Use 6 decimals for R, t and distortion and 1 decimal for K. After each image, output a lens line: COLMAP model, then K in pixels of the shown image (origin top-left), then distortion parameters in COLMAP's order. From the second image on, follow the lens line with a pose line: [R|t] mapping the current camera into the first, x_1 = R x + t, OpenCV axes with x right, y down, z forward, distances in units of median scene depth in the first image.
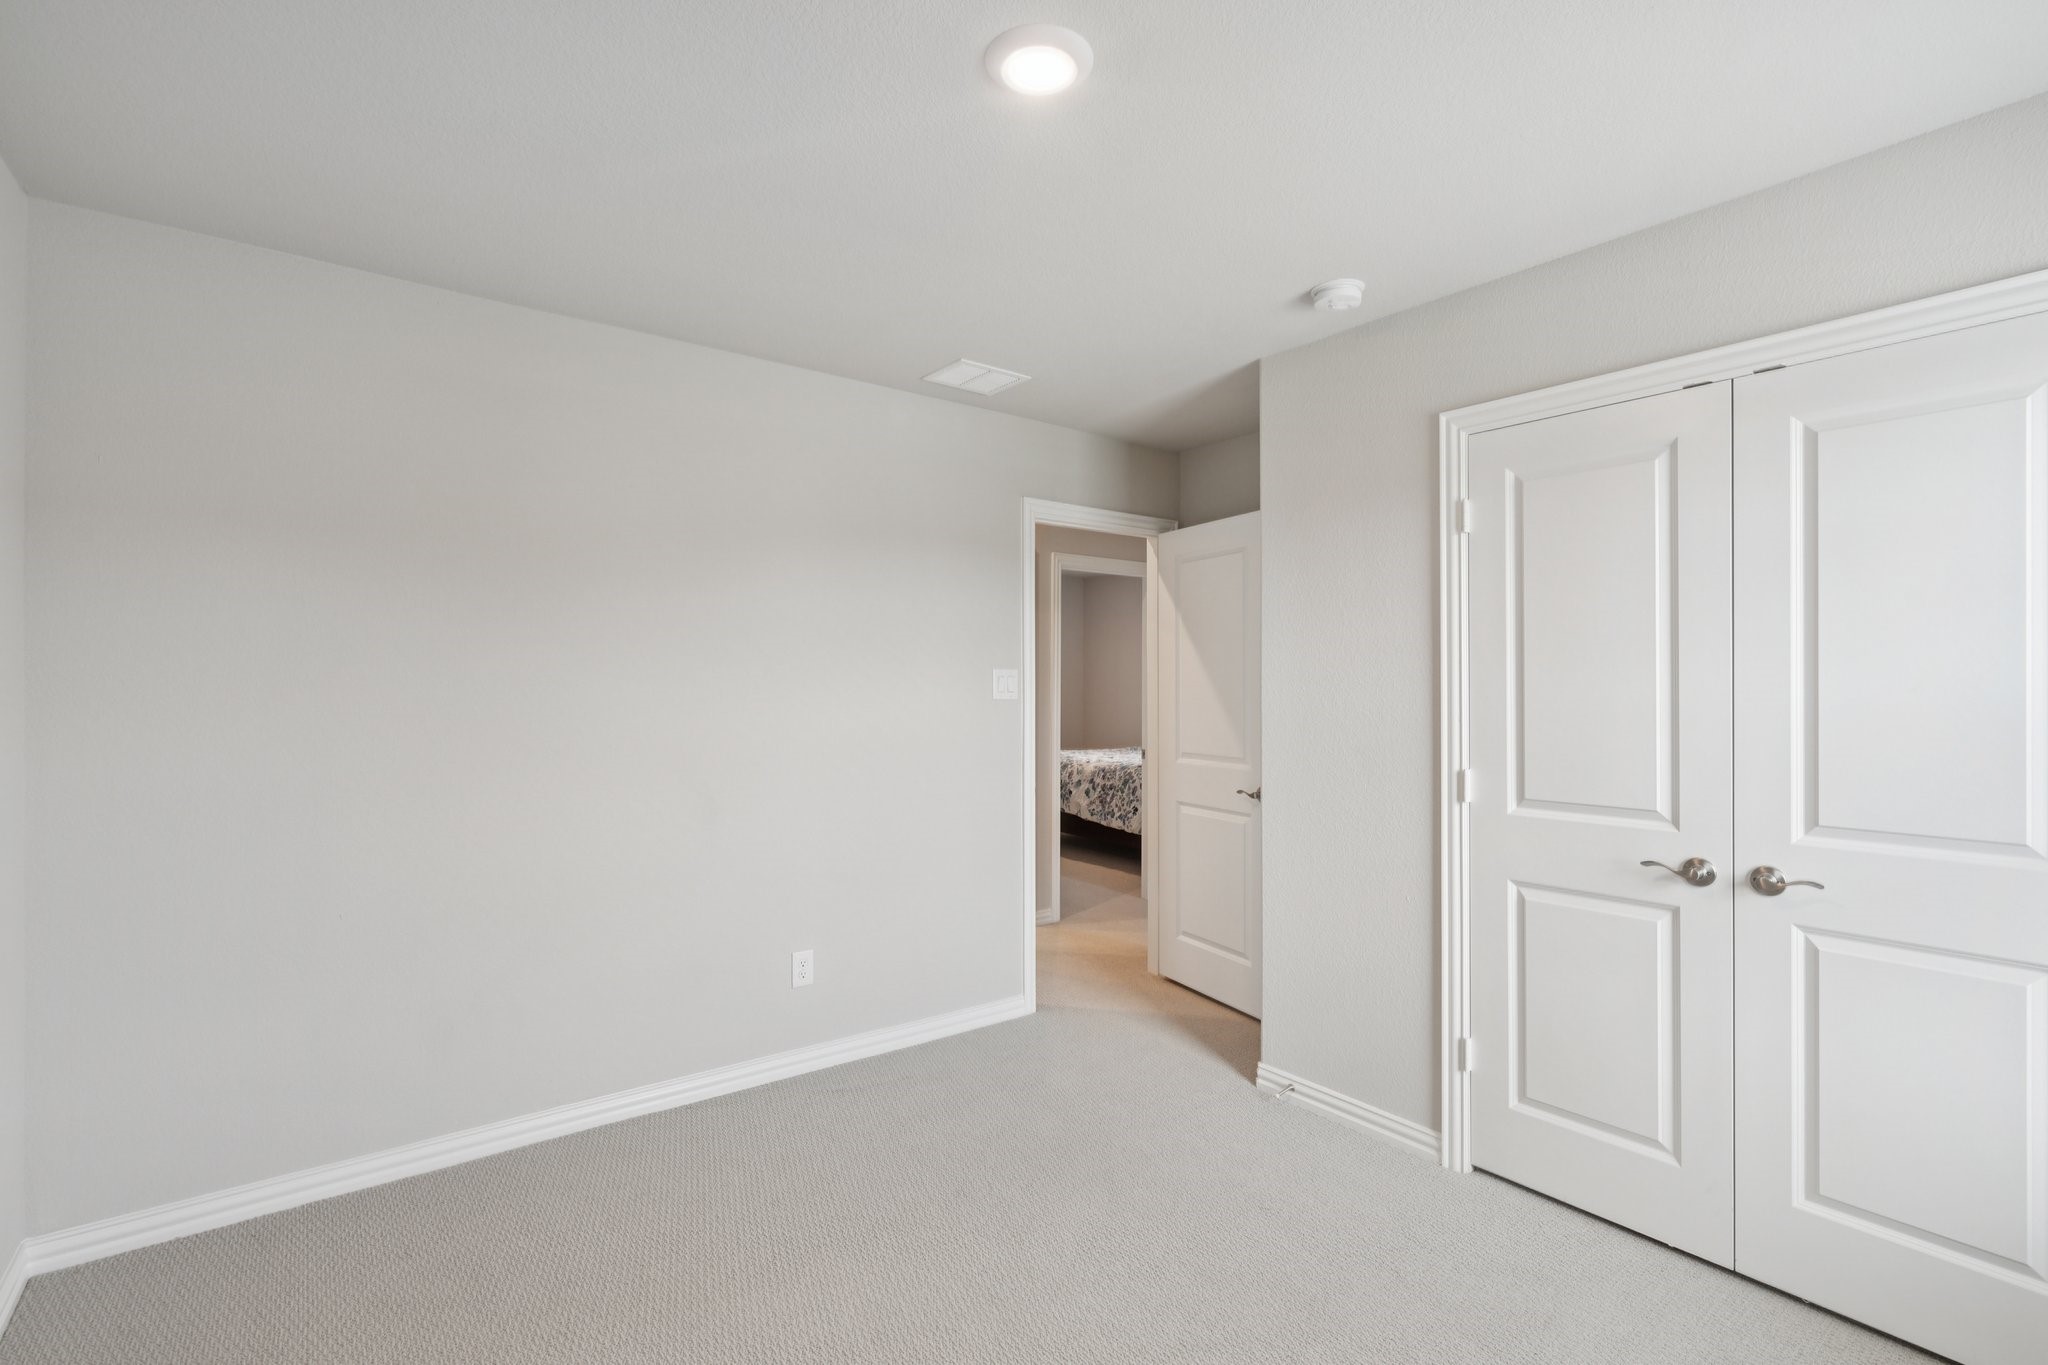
lens RADIAL K [[945.5, 0, 1024.0], [0, 945.5, 682.5], [0, 0, 1]] dist [0.000670, 0.000140]
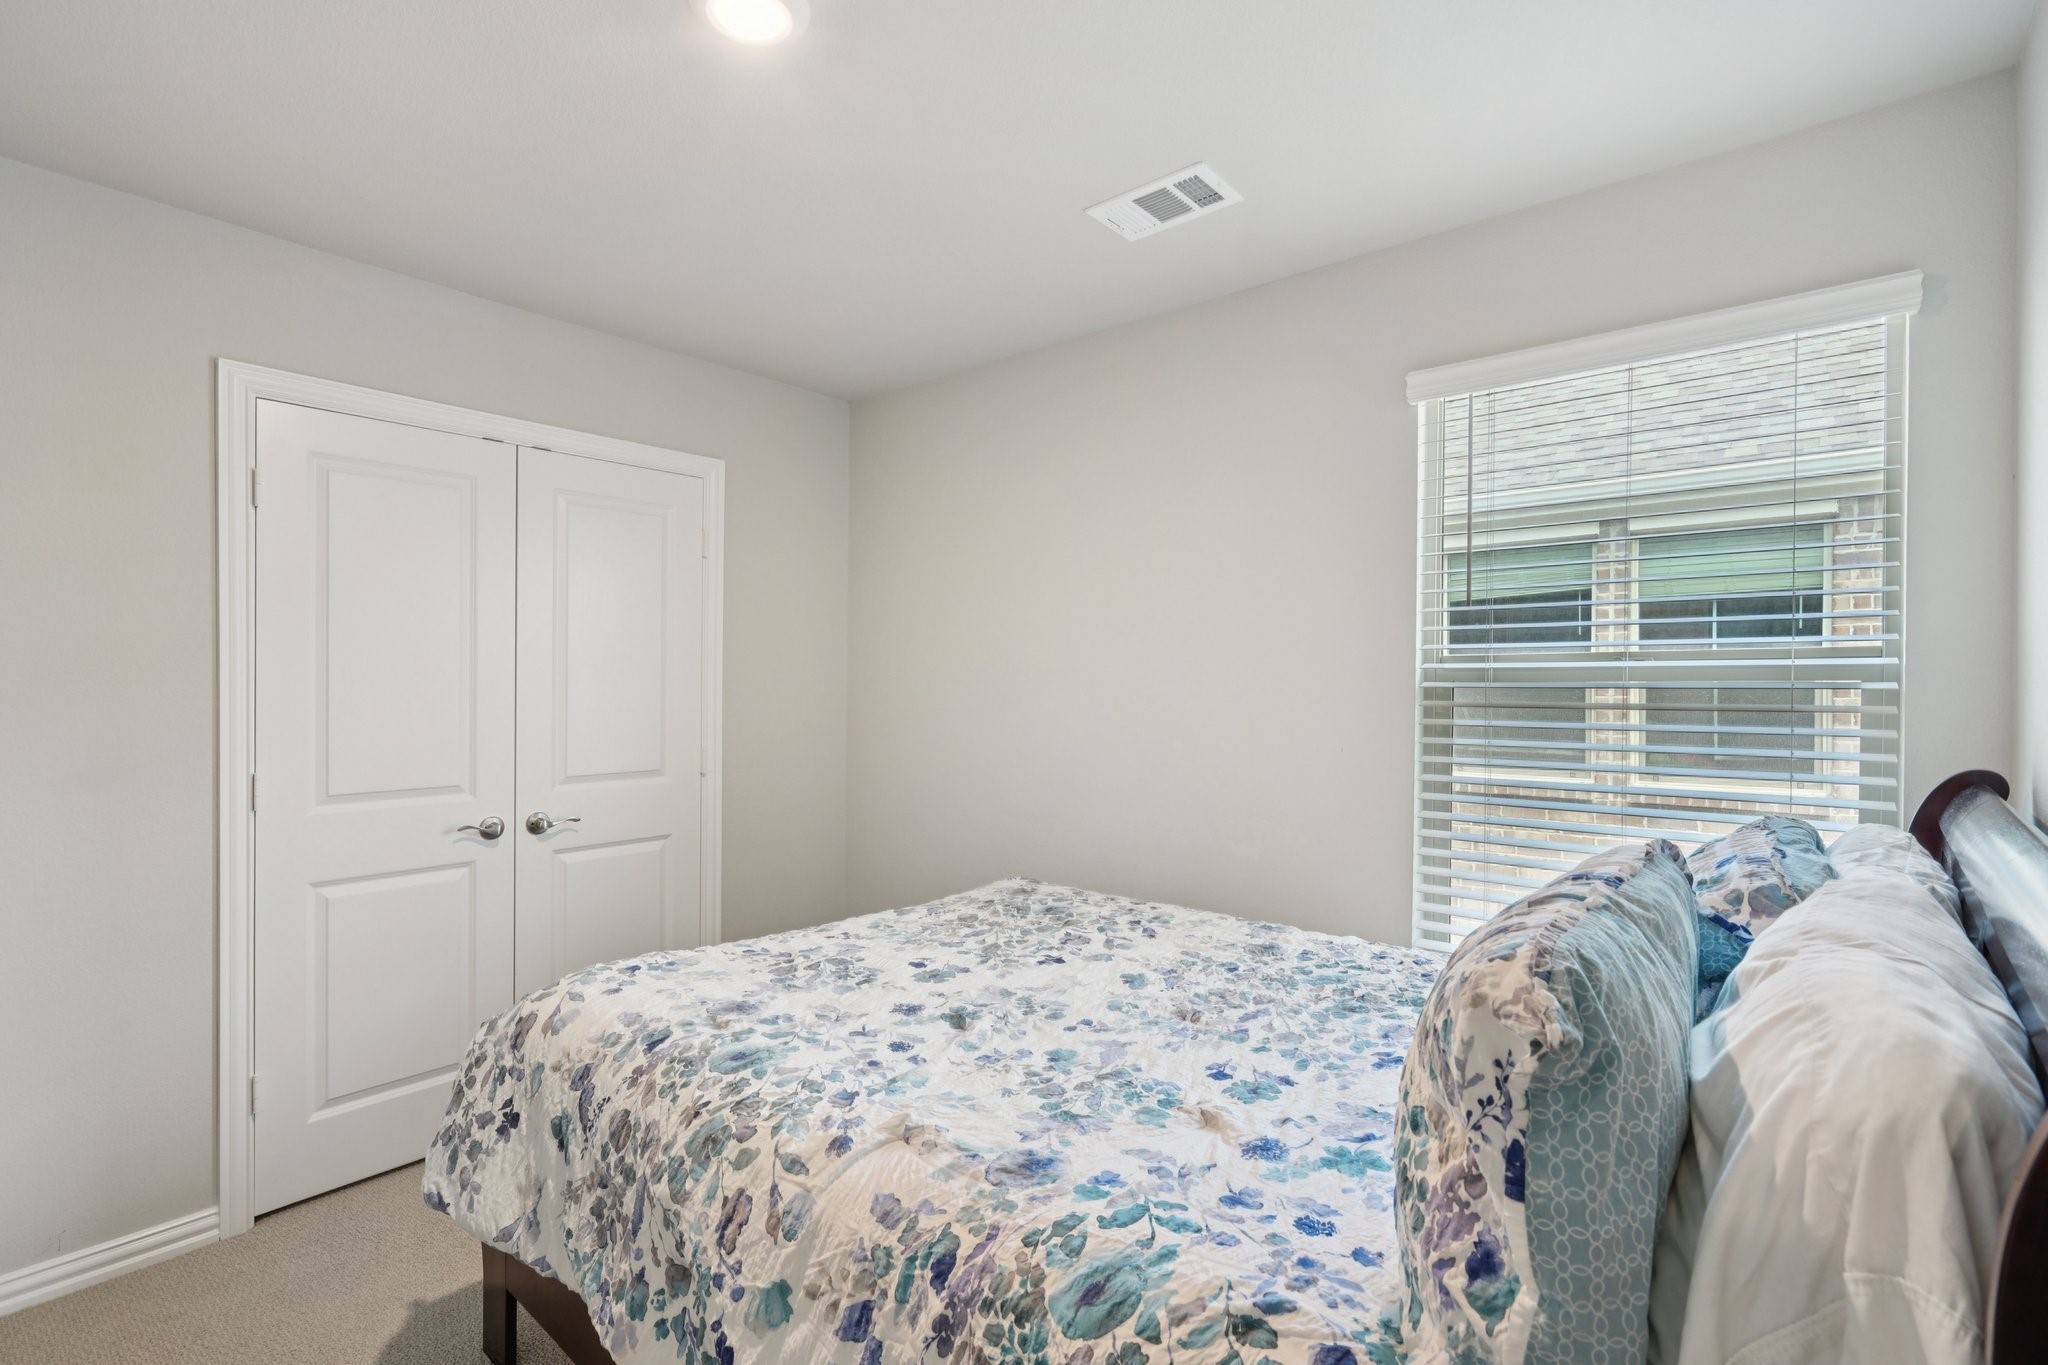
lens RADIAL K [[945.5, 0, 1024.0], [0, 945.5, 682.5], [0, 0, 1]] dist [0.000670, 0.000140]
pose [[-0.229421, -0.014576, 0.973218, -0.646724], [-0.006776, 0.999888, 0.013378, -0.014050], [-0.973304, -0.003526, -0.229494, 0.581489]]
